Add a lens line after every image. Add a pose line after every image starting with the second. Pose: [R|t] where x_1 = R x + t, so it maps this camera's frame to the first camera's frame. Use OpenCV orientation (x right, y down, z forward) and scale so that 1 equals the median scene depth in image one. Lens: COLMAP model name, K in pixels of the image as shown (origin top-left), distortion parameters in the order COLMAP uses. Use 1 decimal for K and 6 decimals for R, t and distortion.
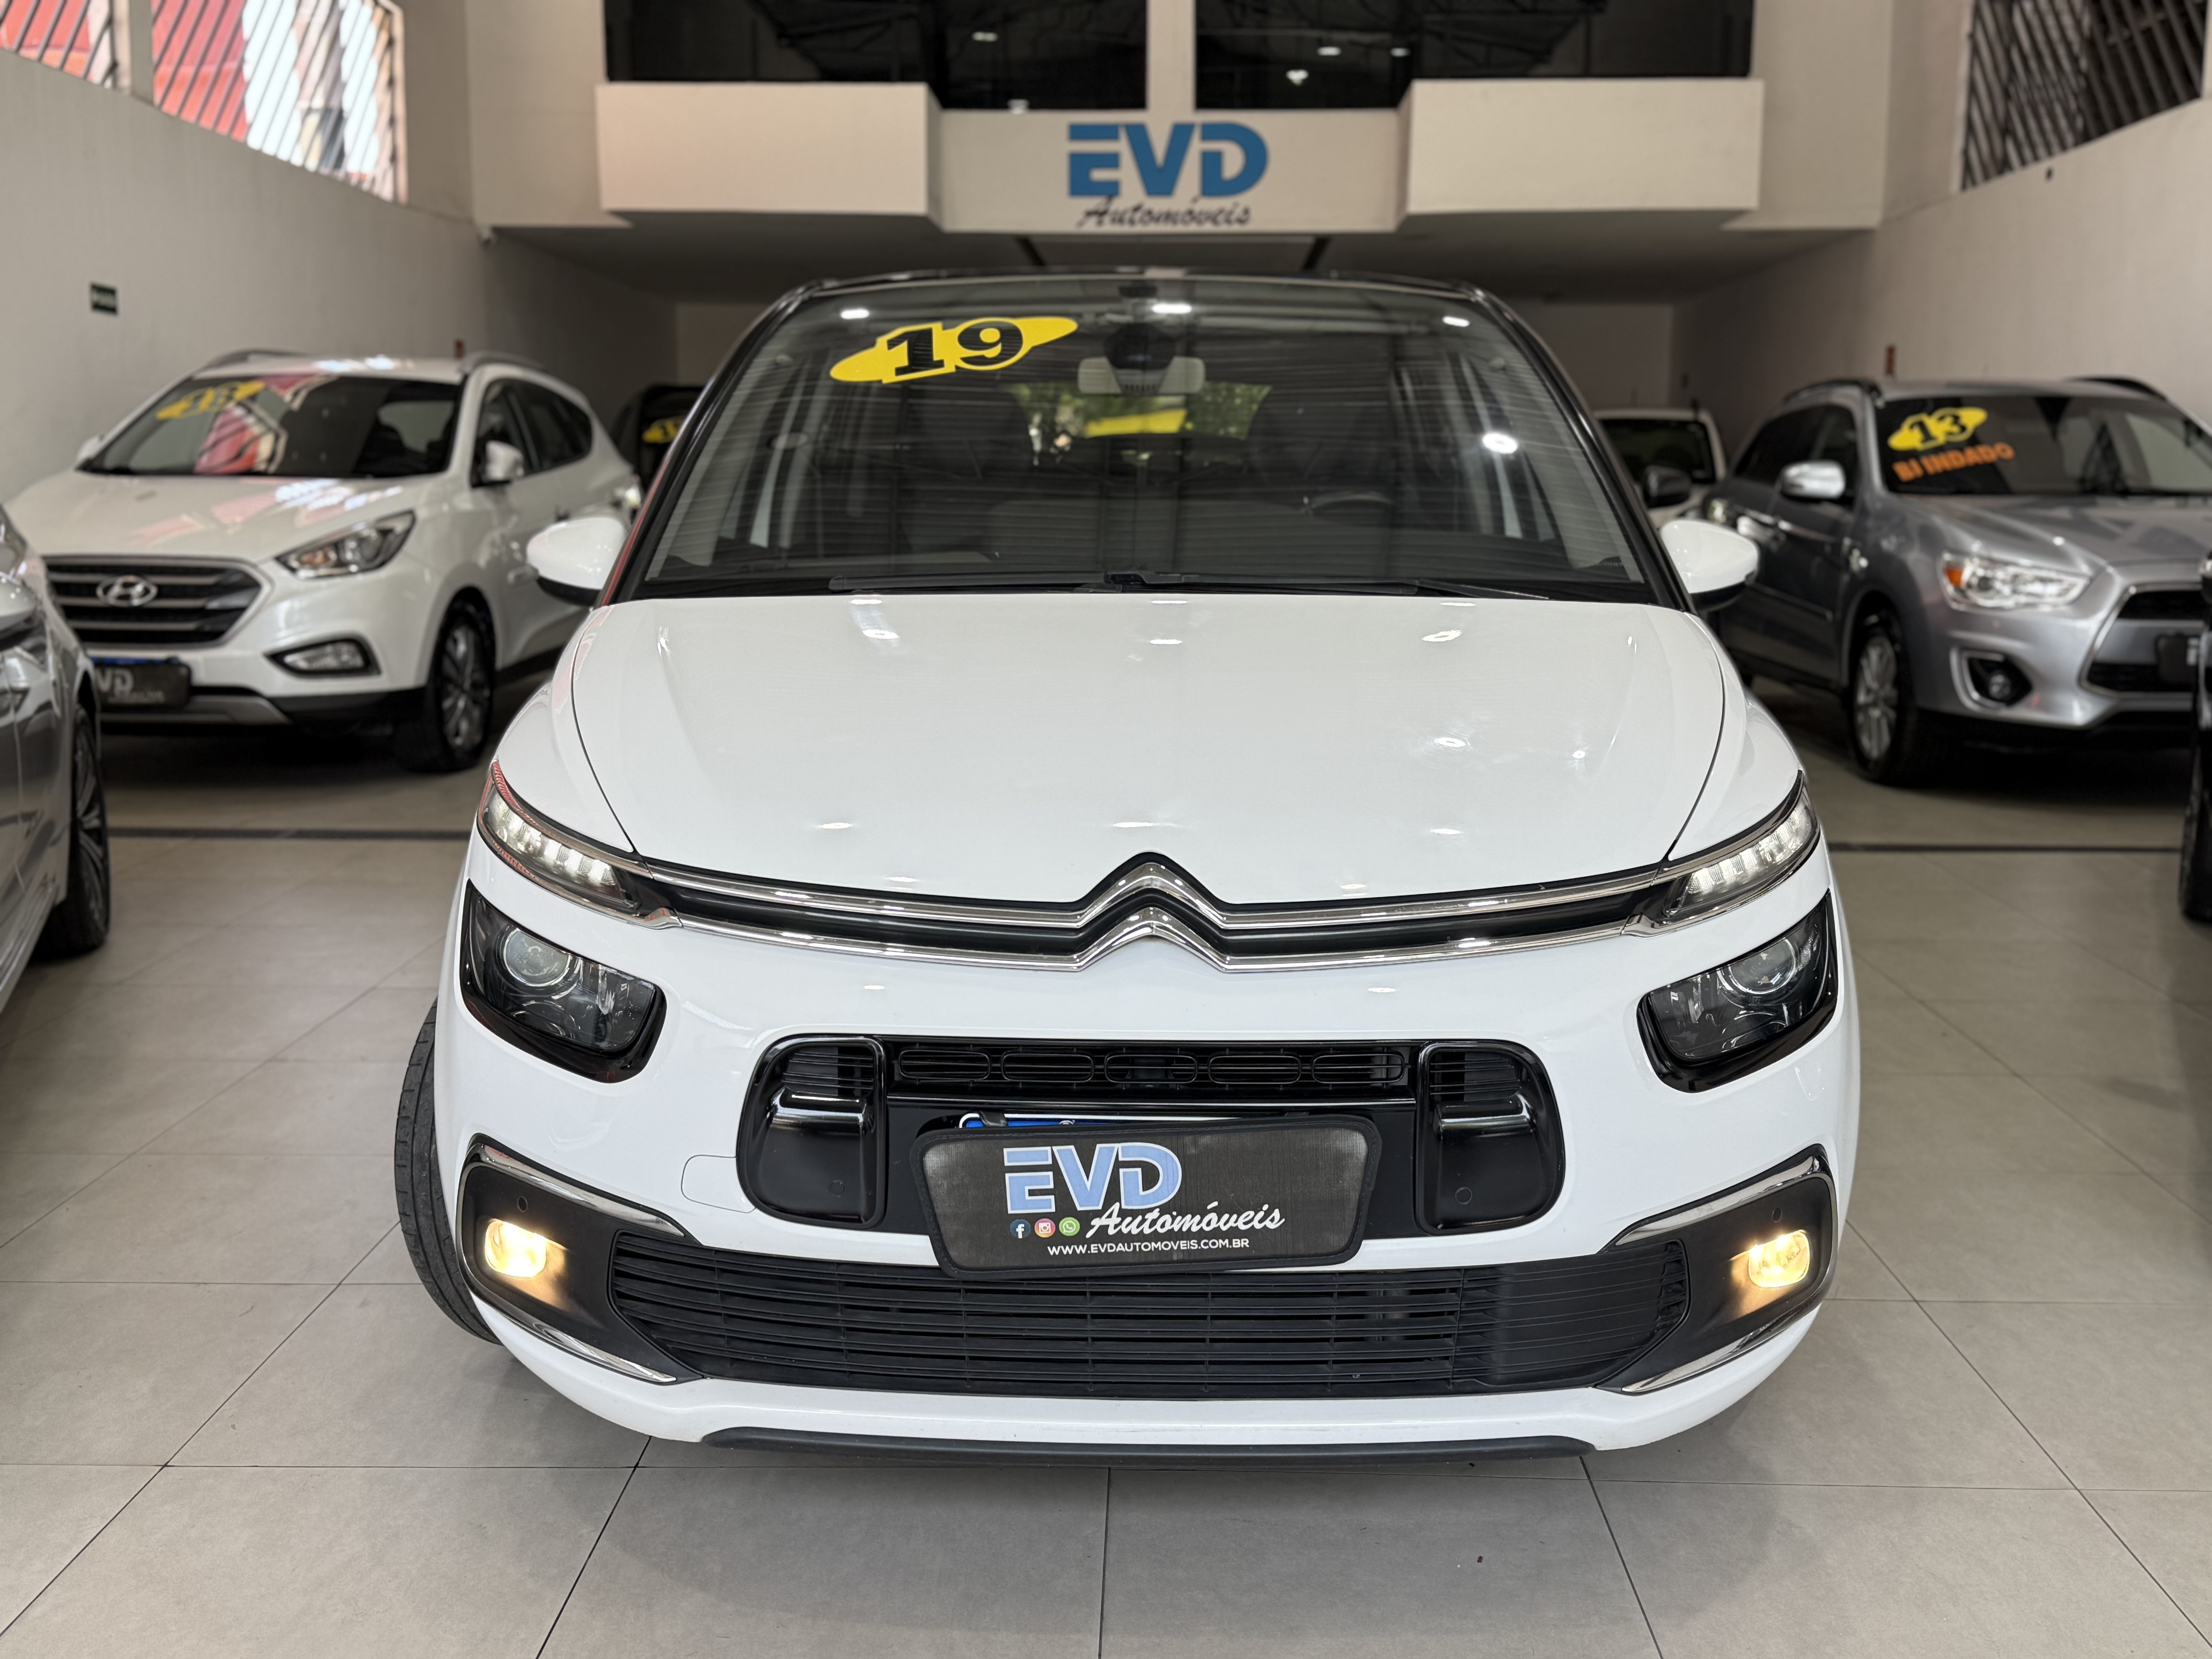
lens RADIAL K [[2255.8, 0, 1106.9], [0, 2255.8, 881.3], [0, 0, 1]] dist [0.035488, 0.000000]
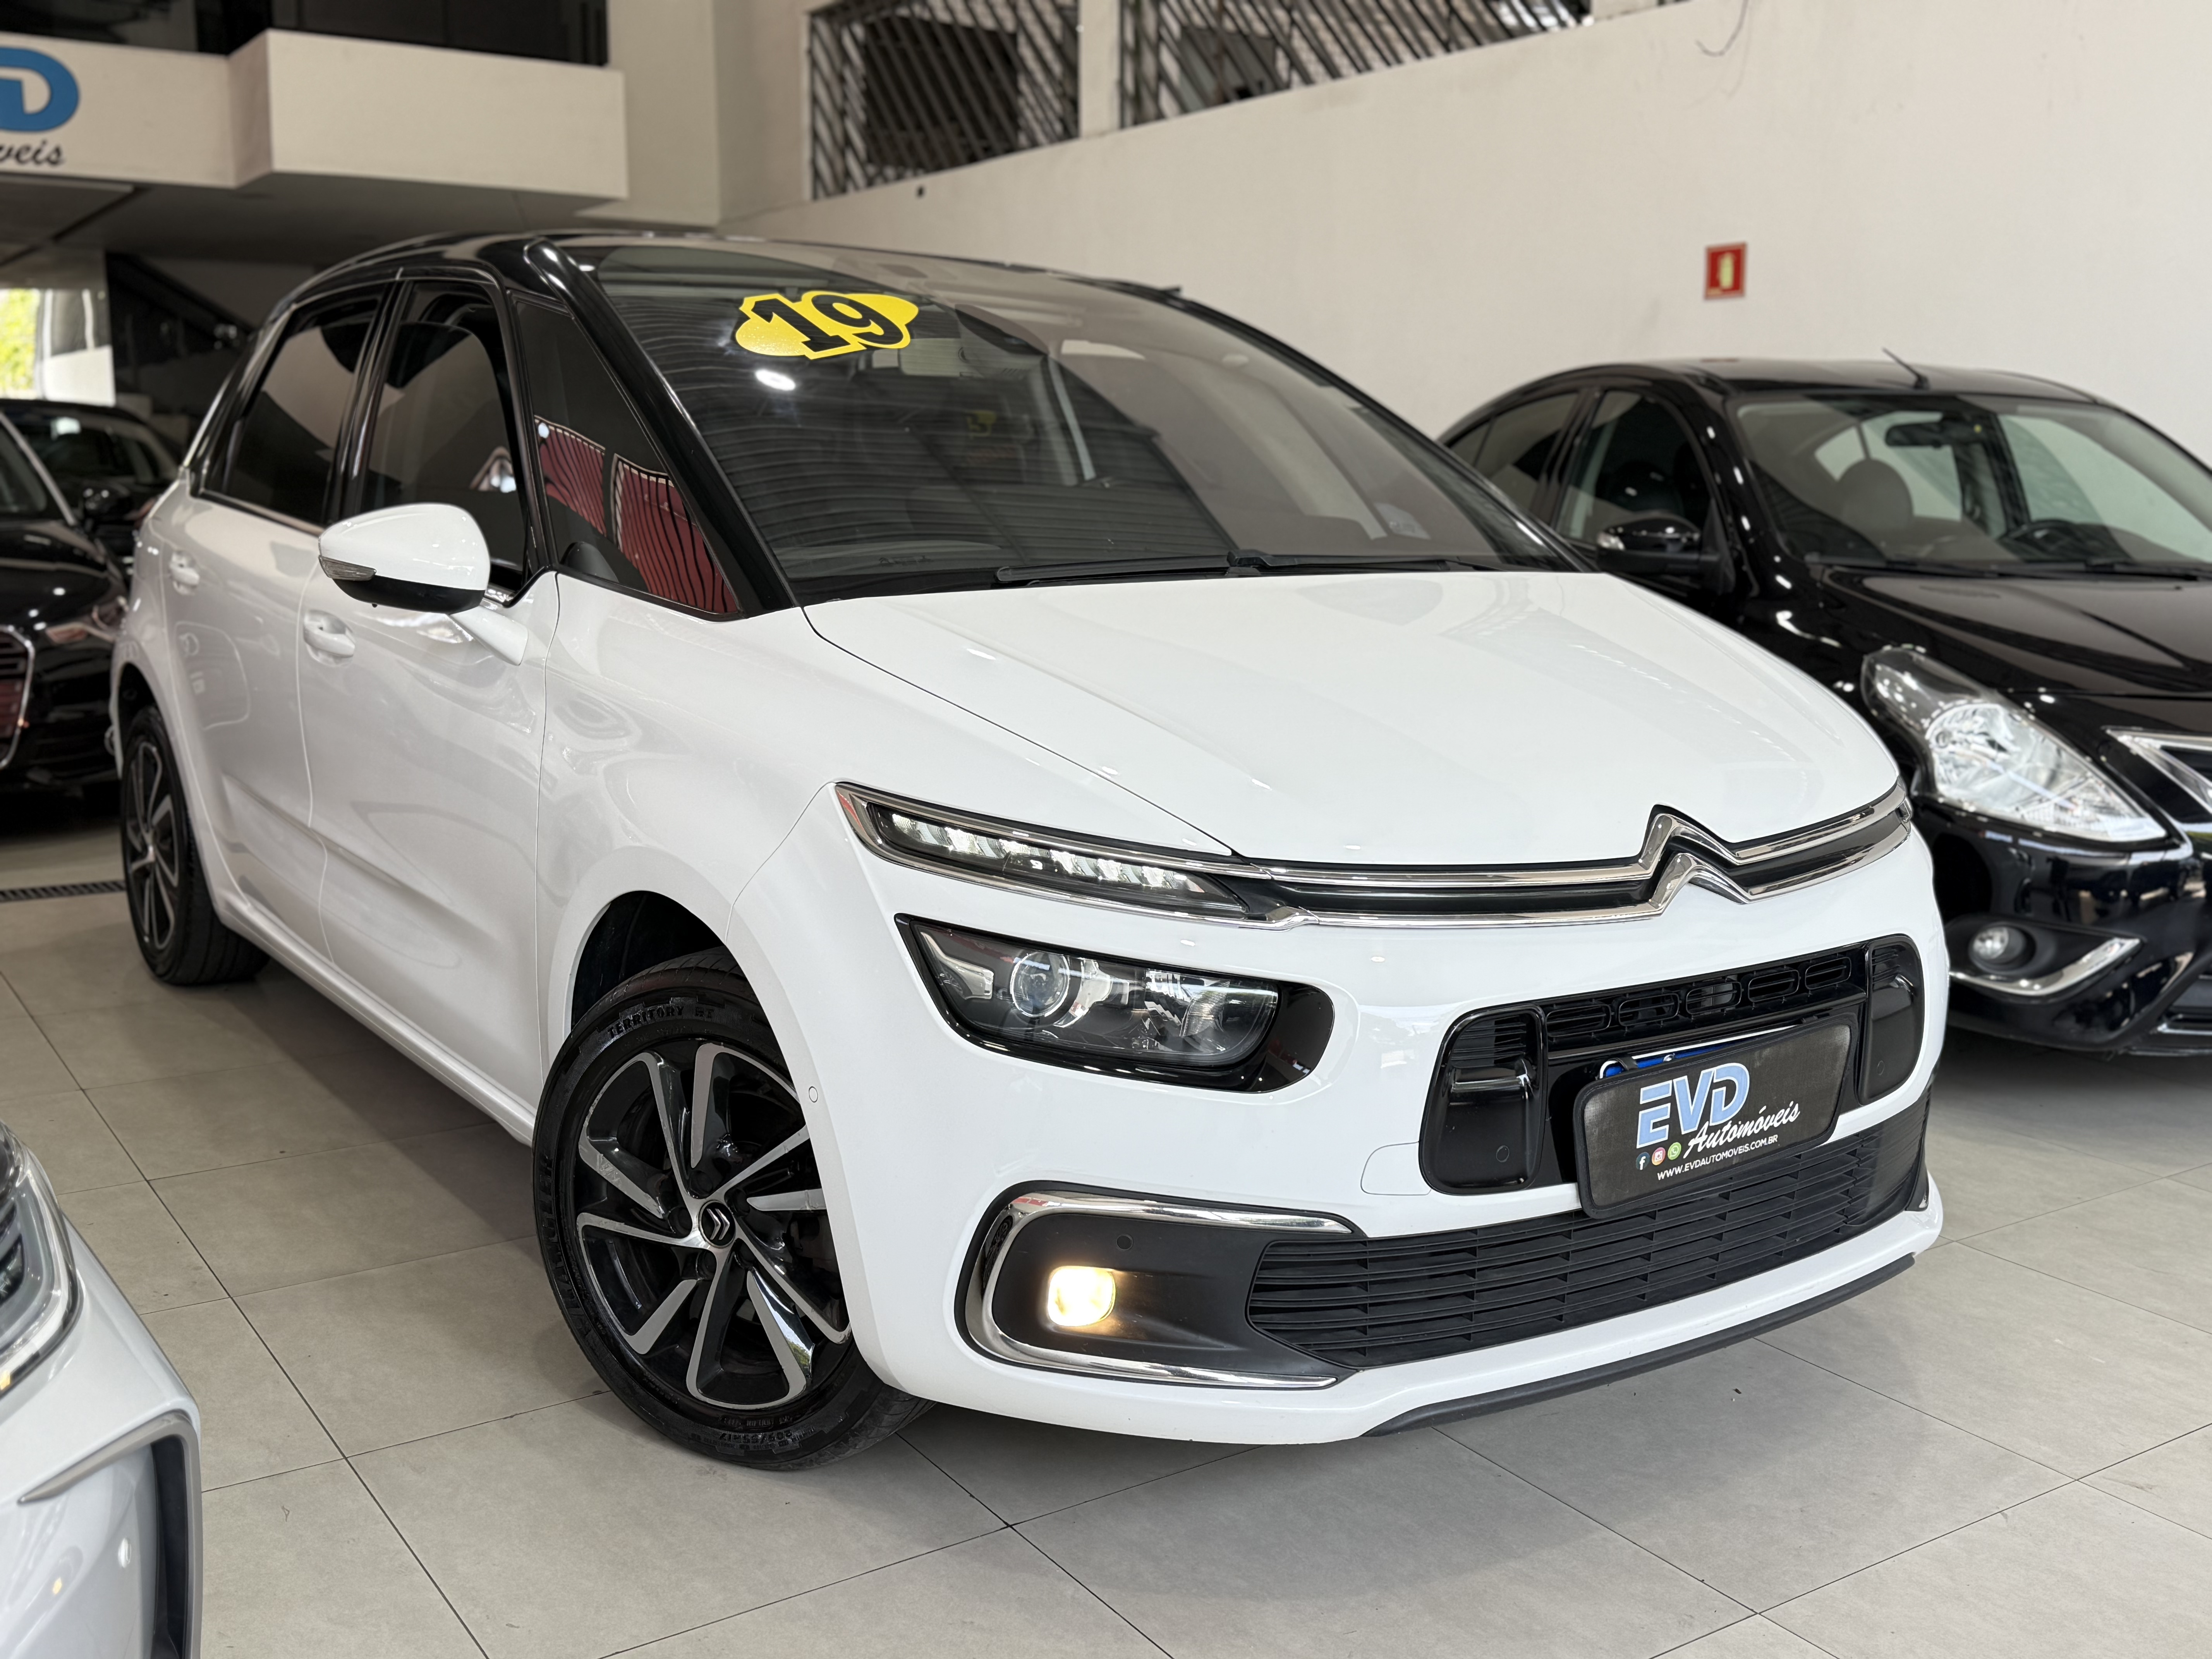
lens RADIAL K [[2255.8, 0, 1069.0], [0, 2255.8, 901.5], [0, 0, 1]] dist [0.035488, 0.000000]
pose [[0.807256, -0.108385, 0.580164, -0.872247], [0.098756, 0.993940, 0.048274, -0.048592], [-0.581881, 0.018325, 0.813068, 0.277099]]
